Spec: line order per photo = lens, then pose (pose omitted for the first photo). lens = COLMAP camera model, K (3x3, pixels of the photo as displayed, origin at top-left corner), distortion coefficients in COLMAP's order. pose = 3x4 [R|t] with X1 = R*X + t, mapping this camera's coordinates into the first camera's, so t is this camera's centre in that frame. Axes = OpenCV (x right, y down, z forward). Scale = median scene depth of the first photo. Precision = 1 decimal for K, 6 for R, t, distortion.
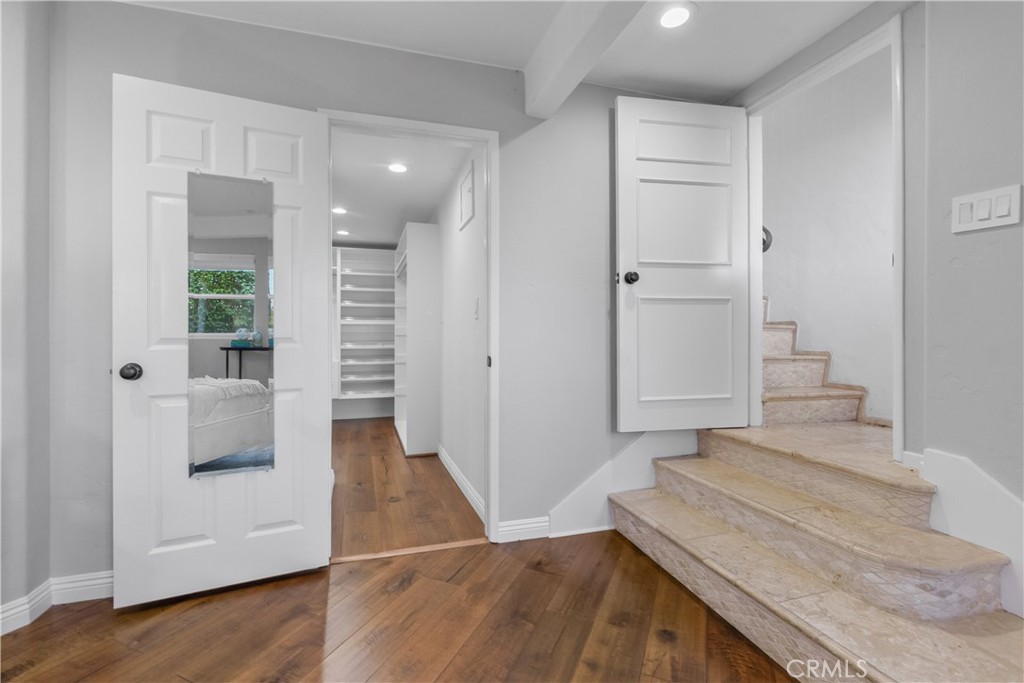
lens RADIAL K [[448.2, 0, 511.0], [0, 448.2, 342.4], [0, 0, 1]] dist [-0.004190, -0.000599]
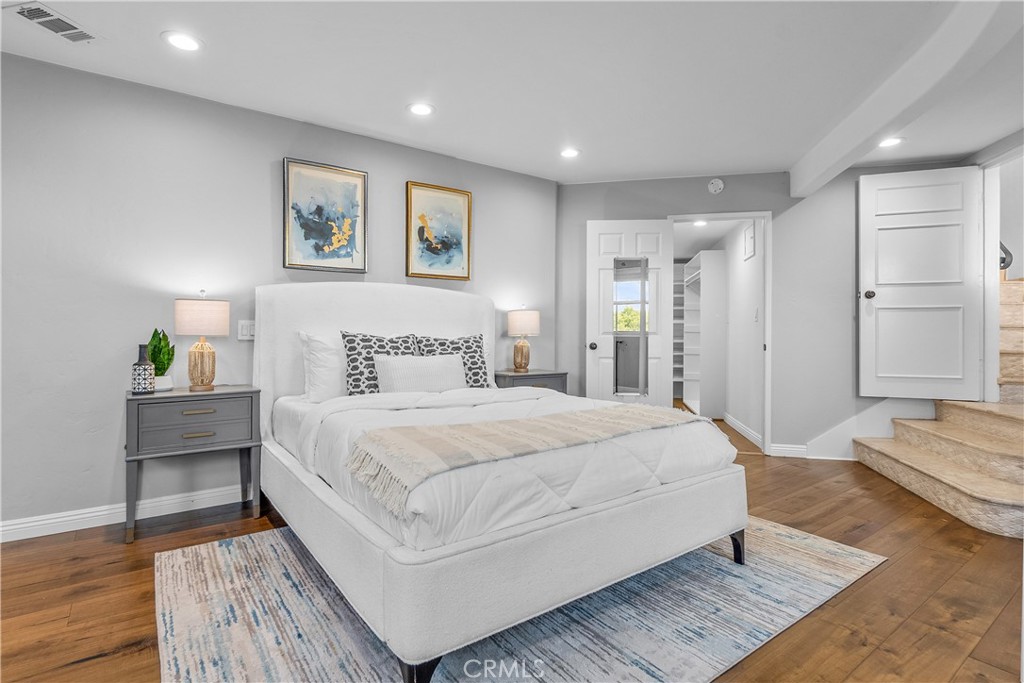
lens RADIAL K [[500.1, 0, 511.3], [0, 500.1, 328.0], [0, 0, 1]] dist [0.002919, 0.000798]
pose [[0.861519, 0.002166, -0.507721, 0.081417], [-0.014894, 0.999668, -0.021008, 0.022150], [0.507507, 0.025661, 0.861265, -1.051258]]
